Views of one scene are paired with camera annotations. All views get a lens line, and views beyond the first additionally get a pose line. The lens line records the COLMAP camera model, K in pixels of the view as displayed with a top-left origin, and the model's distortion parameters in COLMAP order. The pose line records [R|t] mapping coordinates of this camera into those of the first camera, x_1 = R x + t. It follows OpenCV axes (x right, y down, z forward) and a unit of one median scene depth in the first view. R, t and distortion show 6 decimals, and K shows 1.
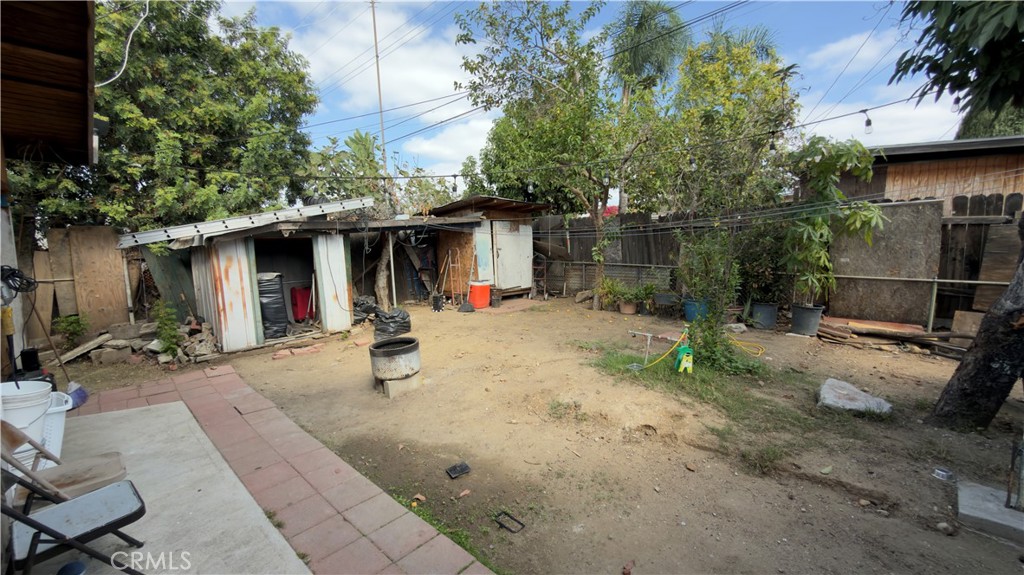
lens RADIAL K [[408.9, 0, 509.5], [0, 408.9, 287.9], [0, 0, 1]] dist [-0.000832, -0.000144]
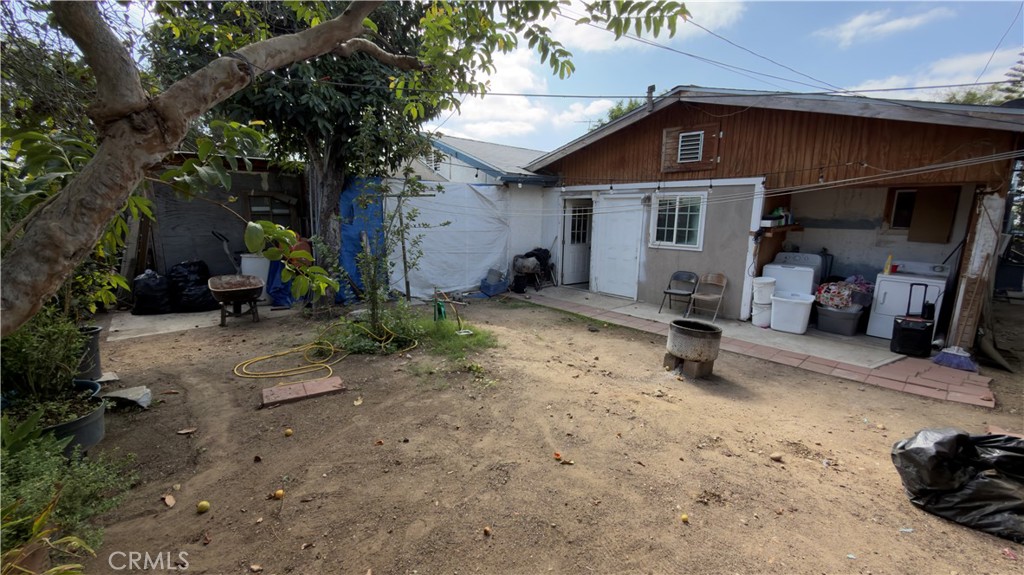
lens RADIAL K [[408.9, 0, 511.7], [0, 408.9, 287.3], [0, 0, 1]] dist [-0.000832, -0.000144]
pose [[-0.996715, -0.021072, 0.078196, 0.083946], [0.002941, 0.955503, 0.294968, -0.236889], [-0.080933, 0.294229, -0.952302, 1.857296]]
